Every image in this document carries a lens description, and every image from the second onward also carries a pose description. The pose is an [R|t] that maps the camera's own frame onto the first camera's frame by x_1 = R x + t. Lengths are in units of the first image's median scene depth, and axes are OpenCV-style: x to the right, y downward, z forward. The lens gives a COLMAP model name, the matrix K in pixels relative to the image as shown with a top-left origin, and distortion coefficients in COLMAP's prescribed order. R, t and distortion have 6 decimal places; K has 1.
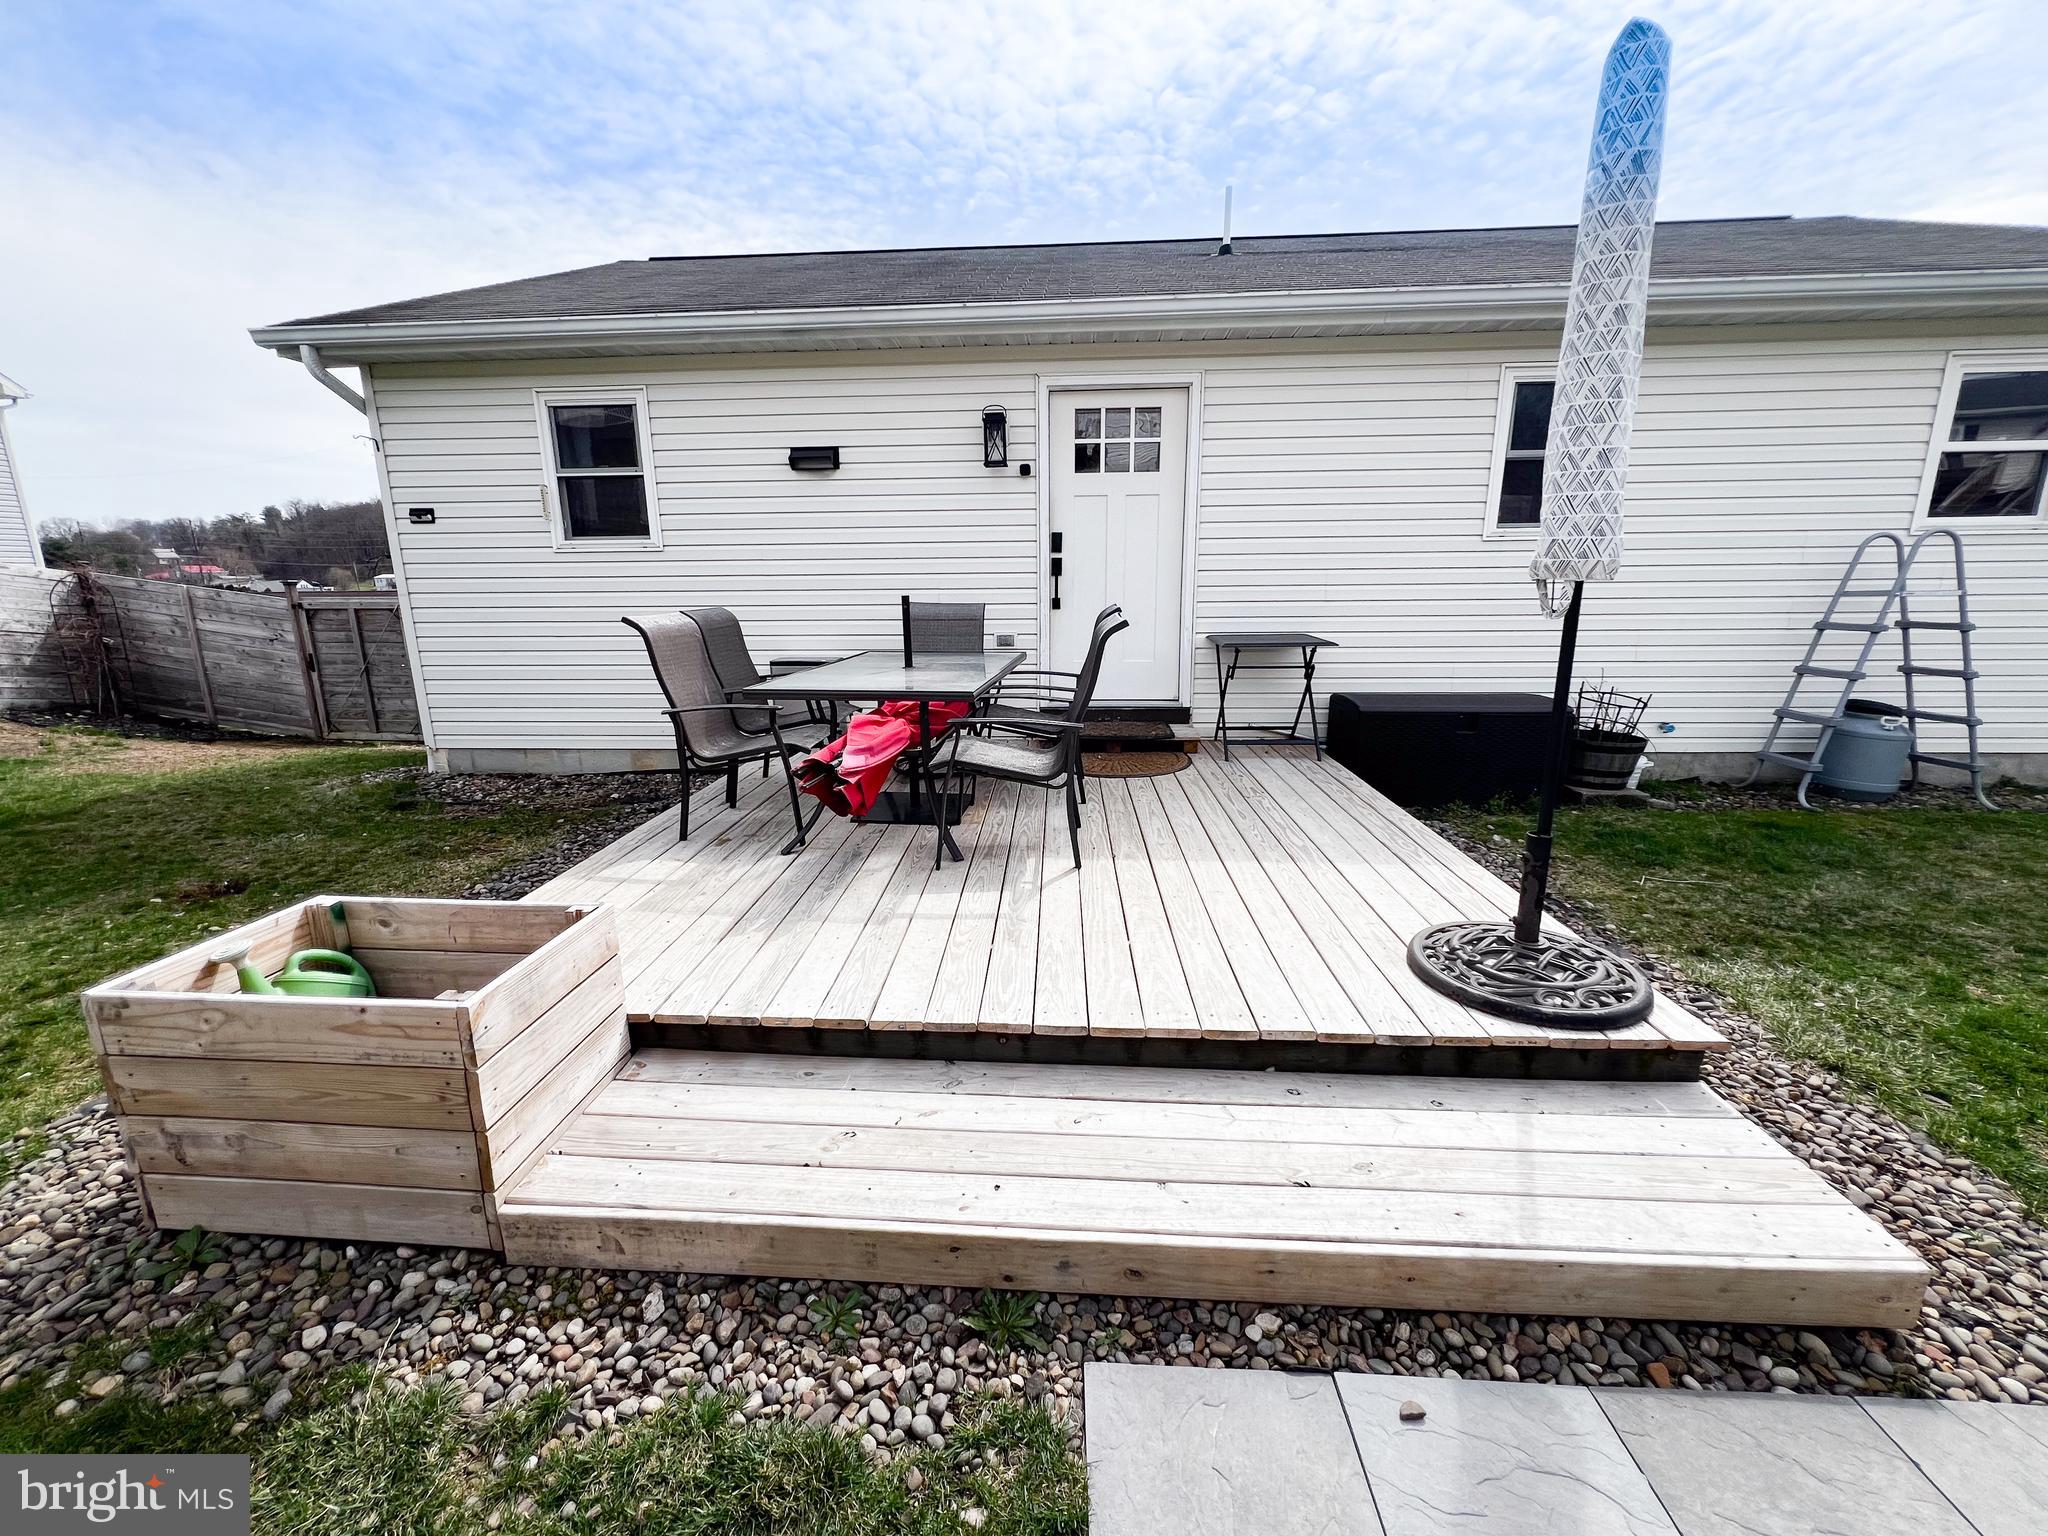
lens RADIAL K [[818.7, 0, 1020.7], [0, 818.7, 766.5], [0, 0, 1]] dist [-0.003316, 0.000331]
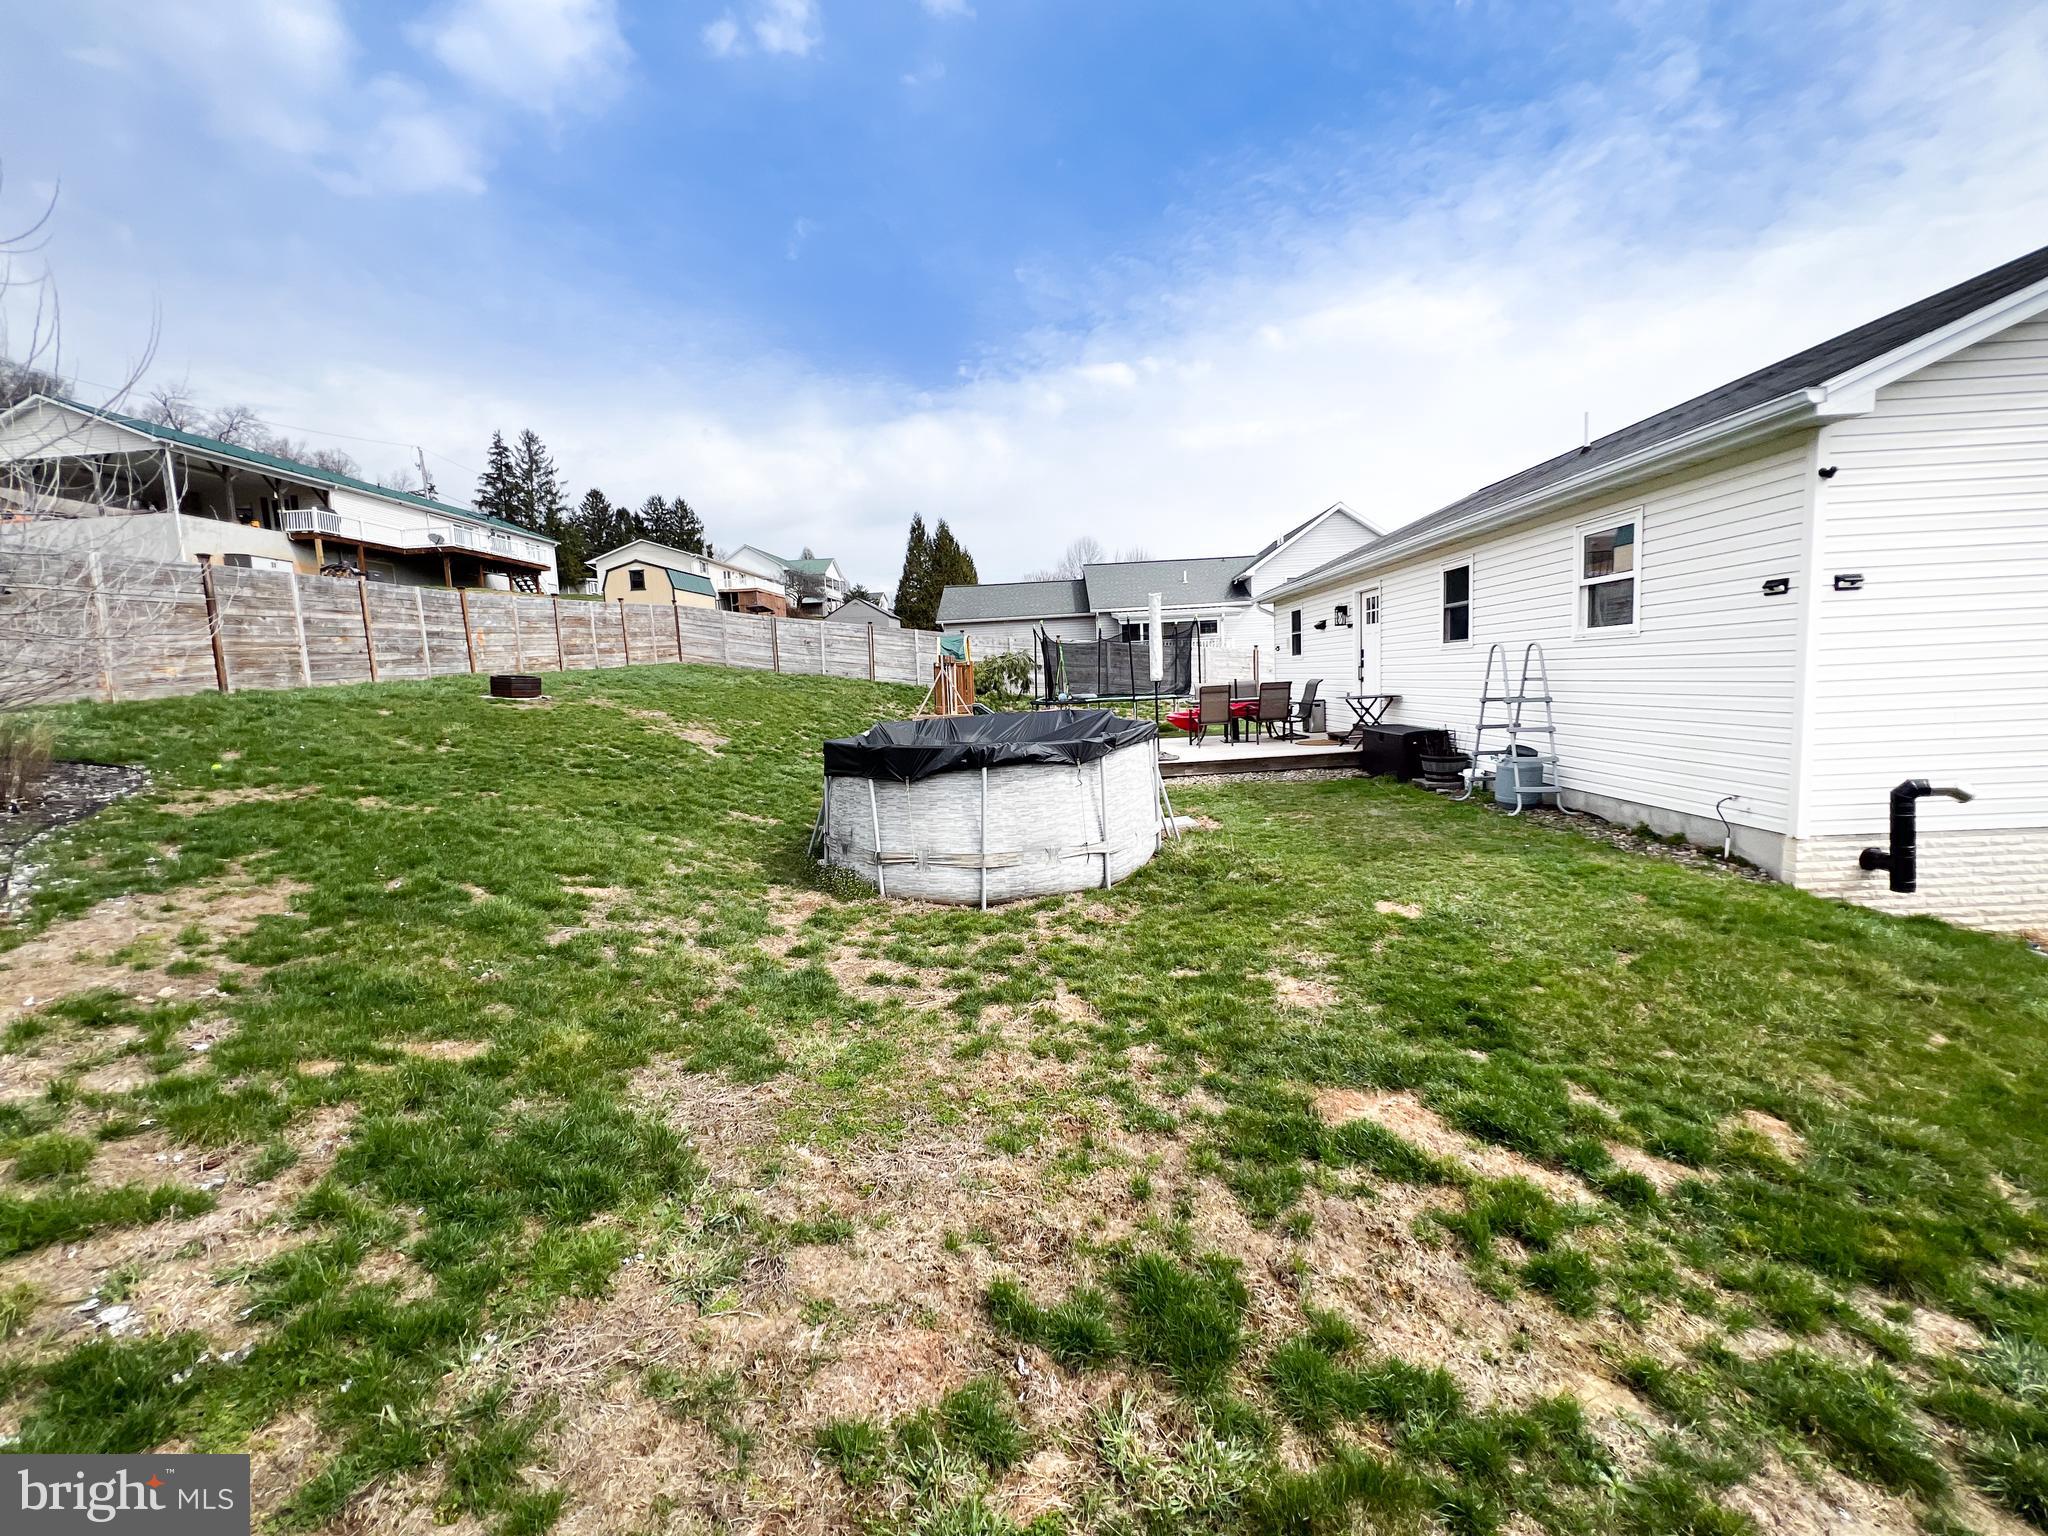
lens RADIAL K [[818.7, 0, 1020.7], [0, 818.7, 766.5], [0, 0, 1]] dist [-0.003316, 0.000331]
pose [[0.064701, 0.109061, -0.991927, 1.674669], [-0.182118, 0.978607, 0.095717, -0.007622], [0.981146, 0.174454, 0.083179, -0.055274]]
